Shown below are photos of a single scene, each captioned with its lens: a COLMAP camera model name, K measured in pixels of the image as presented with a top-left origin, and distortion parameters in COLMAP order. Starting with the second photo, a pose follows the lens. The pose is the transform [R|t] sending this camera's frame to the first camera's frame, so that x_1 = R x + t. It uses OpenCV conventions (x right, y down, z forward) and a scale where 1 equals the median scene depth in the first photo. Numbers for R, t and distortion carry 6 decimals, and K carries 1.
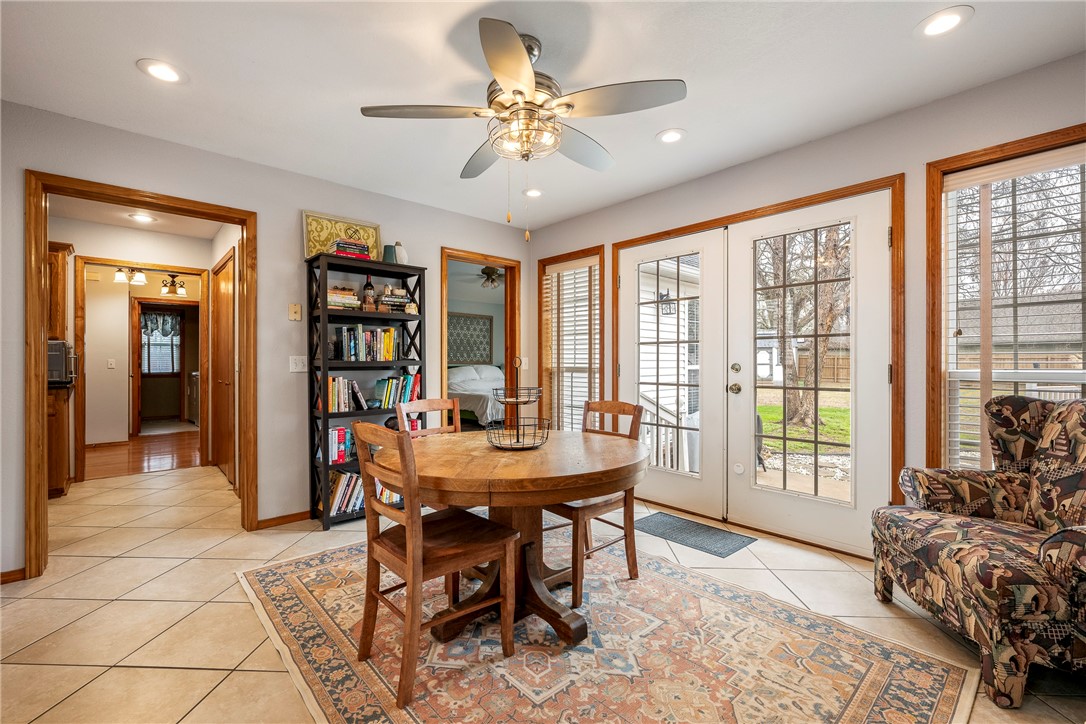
lens RADIAL K [[466.9, 0, 537.3], [0, 466.9, 365.4], [0, 0, 1]] dist [-0.001800, 0.000475]
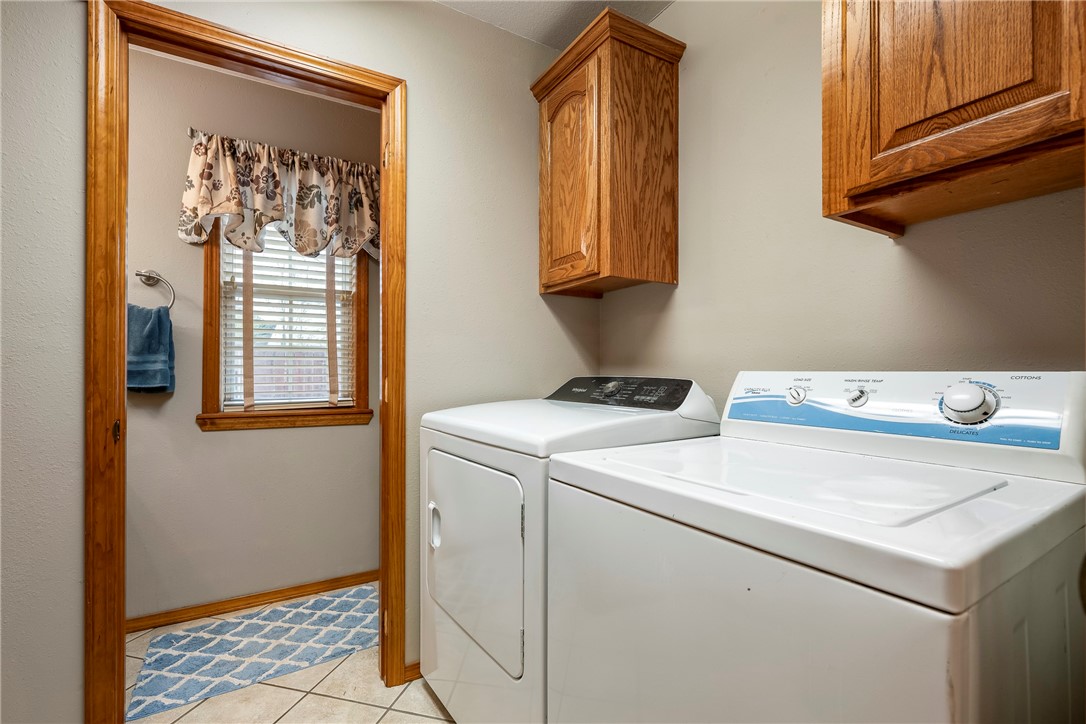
lens RADIAL K [[503.3, 0, 542.3], [0, 503.3, 368.4], [0, 0, 1]] dist [-0.004486, 0.000604]
pose [[0.976361, 0.000142, -0.216147, -0.875046], [-0.001340, 0.999985, -0.005393, -0.003141], [0.216143, 0.005555, 0.976346, 1.085115]]
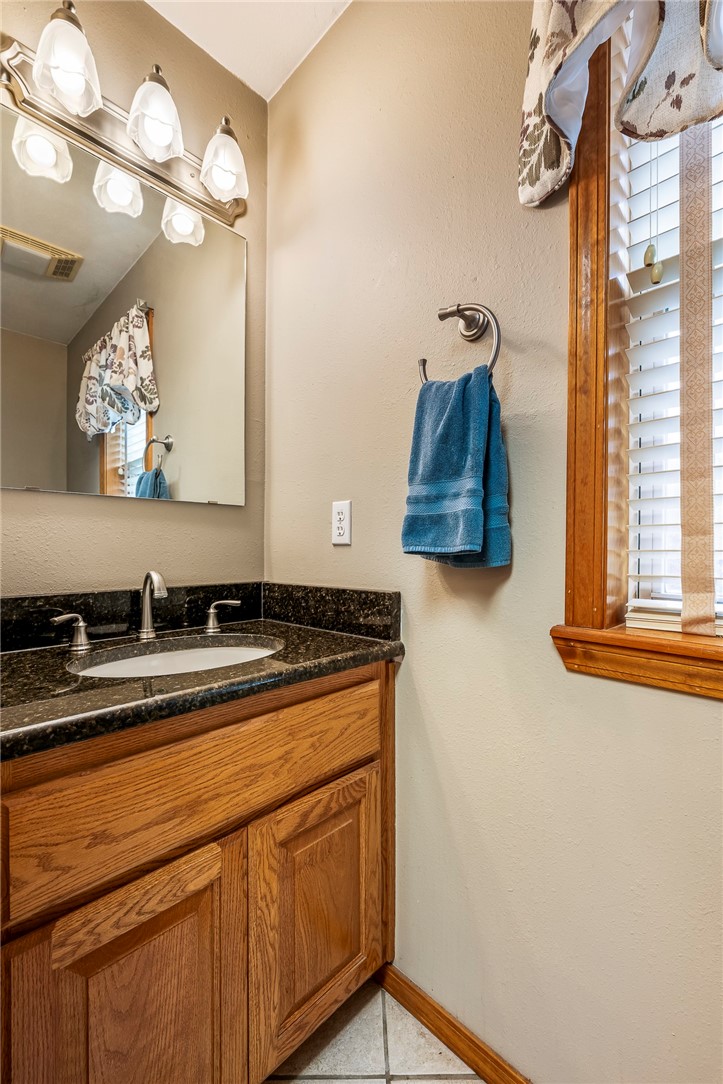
lens RADIAL K [[466.0, 0, 361.7], [0, 466.0, 547.1], [0, 0, 1]] dist [-0.001800, 0.000475]
pose [[0.082846, 0.000744, -0.996562, -1.054039], [-0.006783, 0.999977, 0.000183, 0.005651], [0.996539, 0.006745, 0.082849, 1.301736]]
